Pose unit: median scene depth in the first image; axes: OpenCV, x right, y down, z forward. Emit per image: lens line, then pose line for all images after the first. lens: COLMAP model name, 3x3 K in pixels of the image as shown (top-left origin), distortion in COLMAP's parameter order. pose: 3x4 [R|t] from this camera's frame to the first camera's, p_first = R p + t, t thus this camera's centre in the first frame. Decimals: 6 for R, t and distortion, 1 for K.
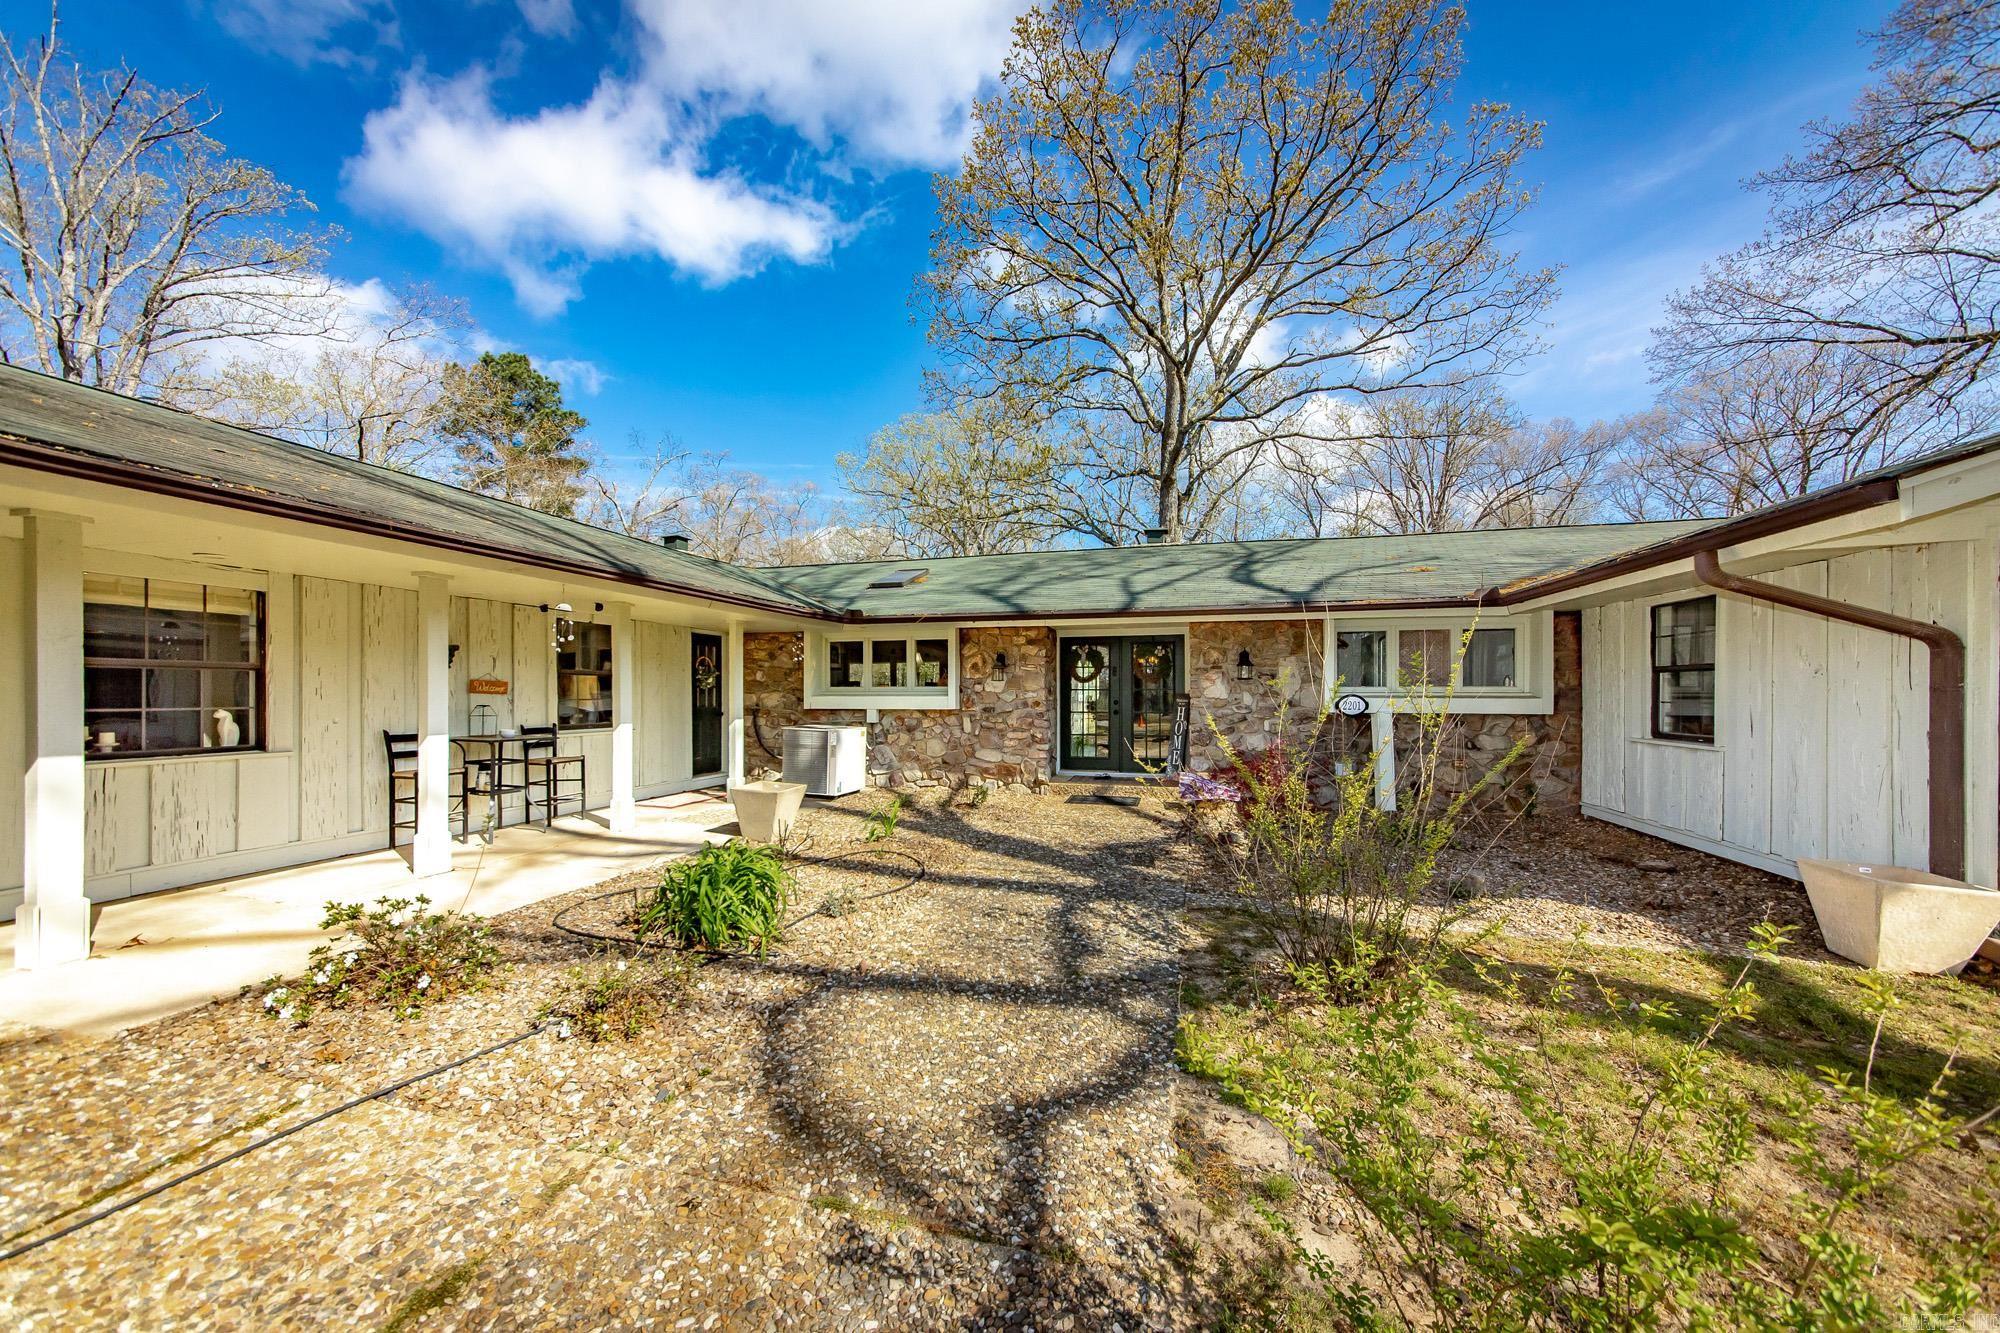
lens RADIAL K [[719.0, 0, 999.6], [0, 719.0, 687.1], [0, 0, 1]] dist [-0.000778, 0.000503]
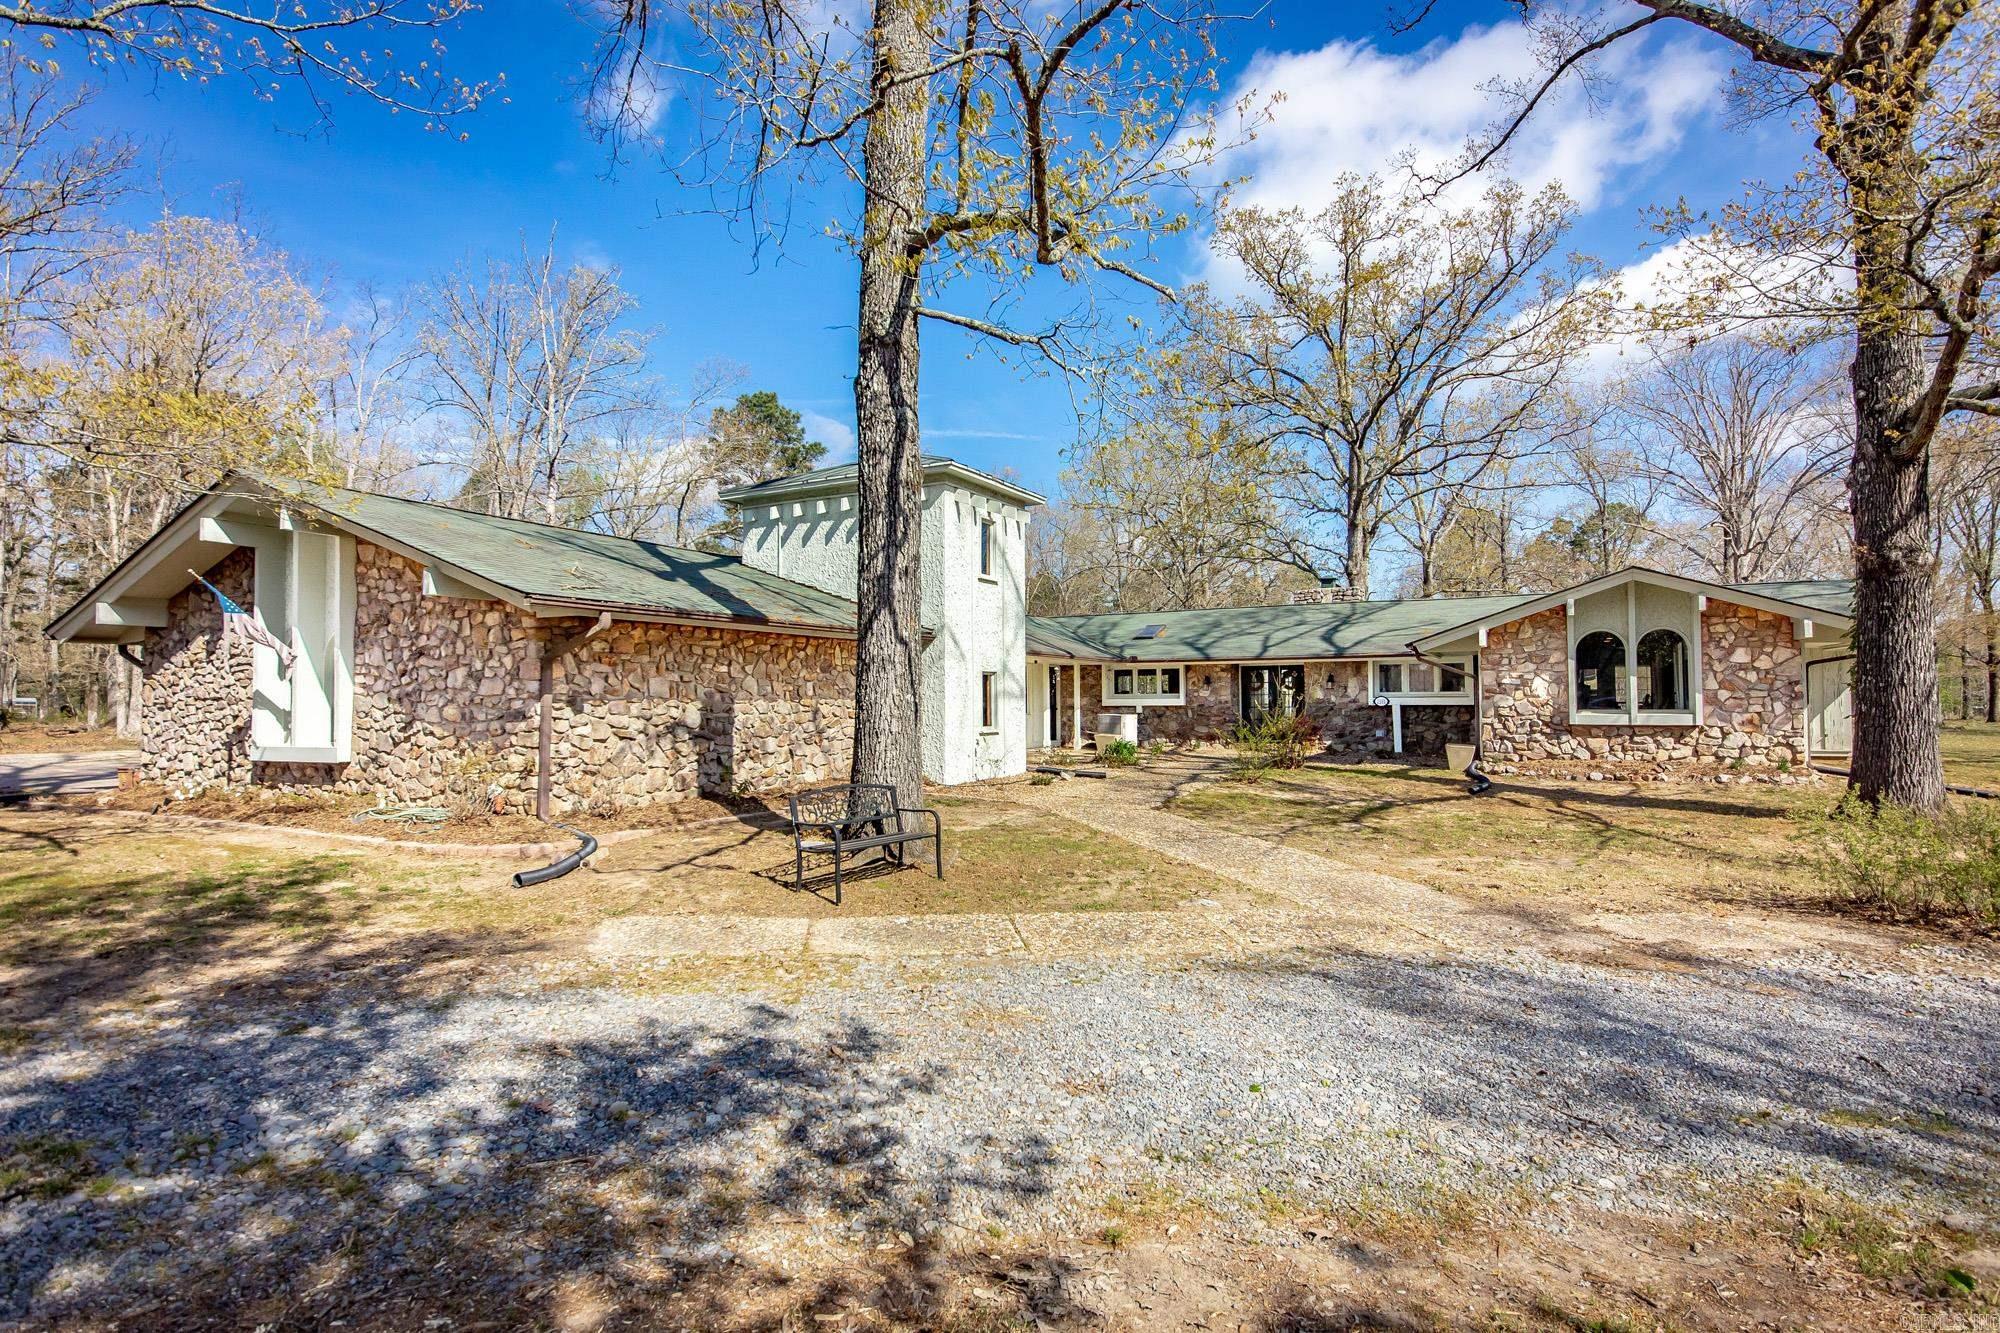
lens RADIAL K [[1060.7, 0, 998.7], [0, 1060.7, 664.0], [0, 0, 1]] dist [-0.000326, -0.000147]
pose [[0.976450, -0.012054, -0.215405, 0.069460], [0.005932, 0.999561, -0.029044, -0.000098], [0.215660, 0.027082, 0.976093, -1.927185]]
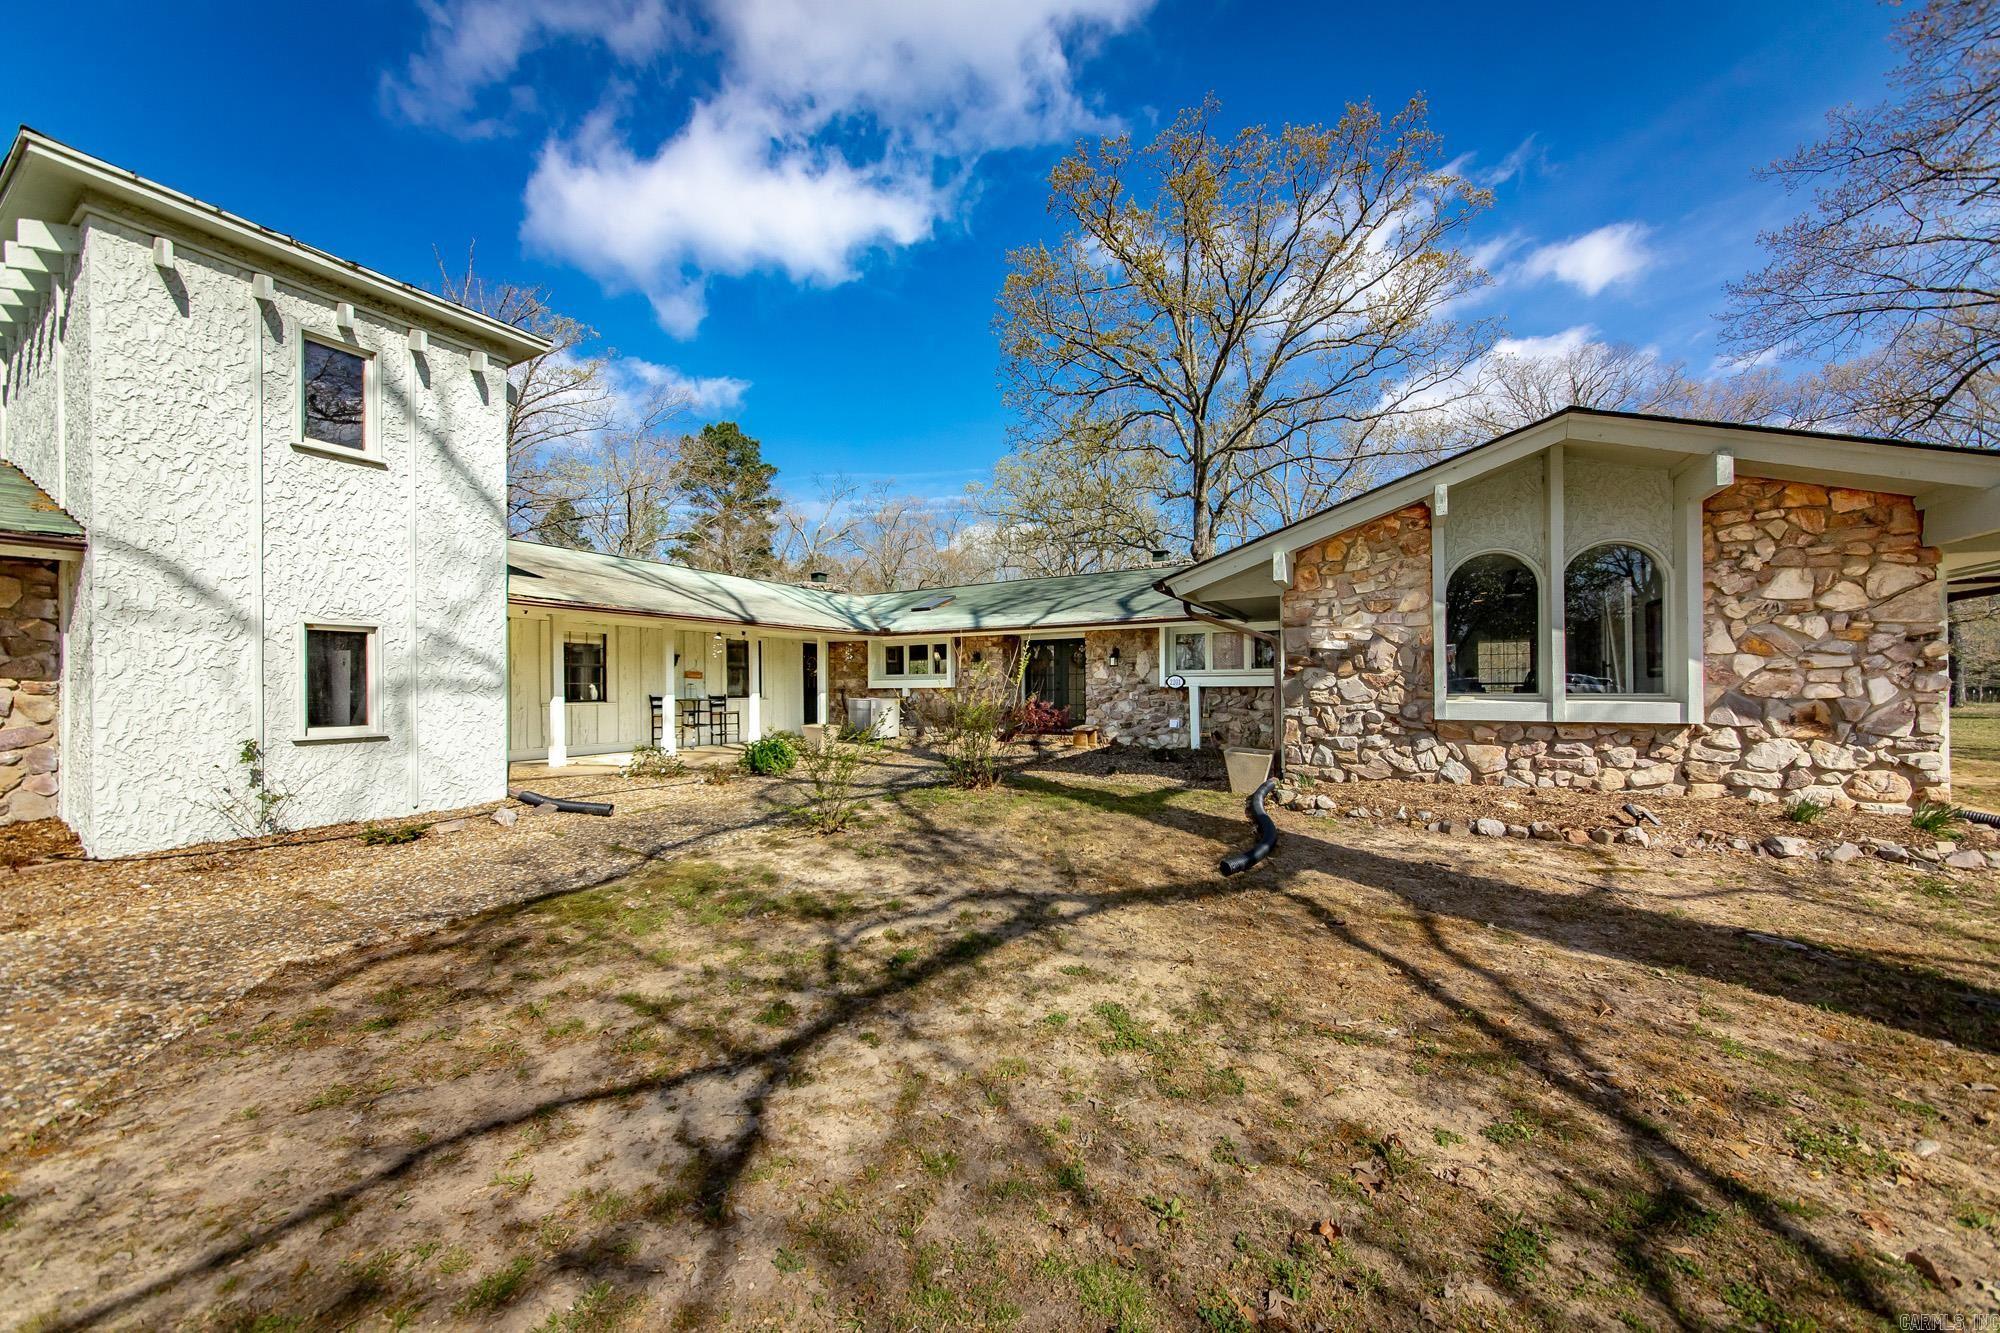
lens RADIAL K [[719.0, 0, 999.4], [0, 719.0, 680.5], [0, 0, 1]] dist [-0.000778, 0.000503]
pose [[0.969614, -0.008154, -0.244505, 0.443226], [0.008179, 0.999966, -0.000915, 0.018108], [0.244505, -0.001112, 0.969648, -0.536545]]
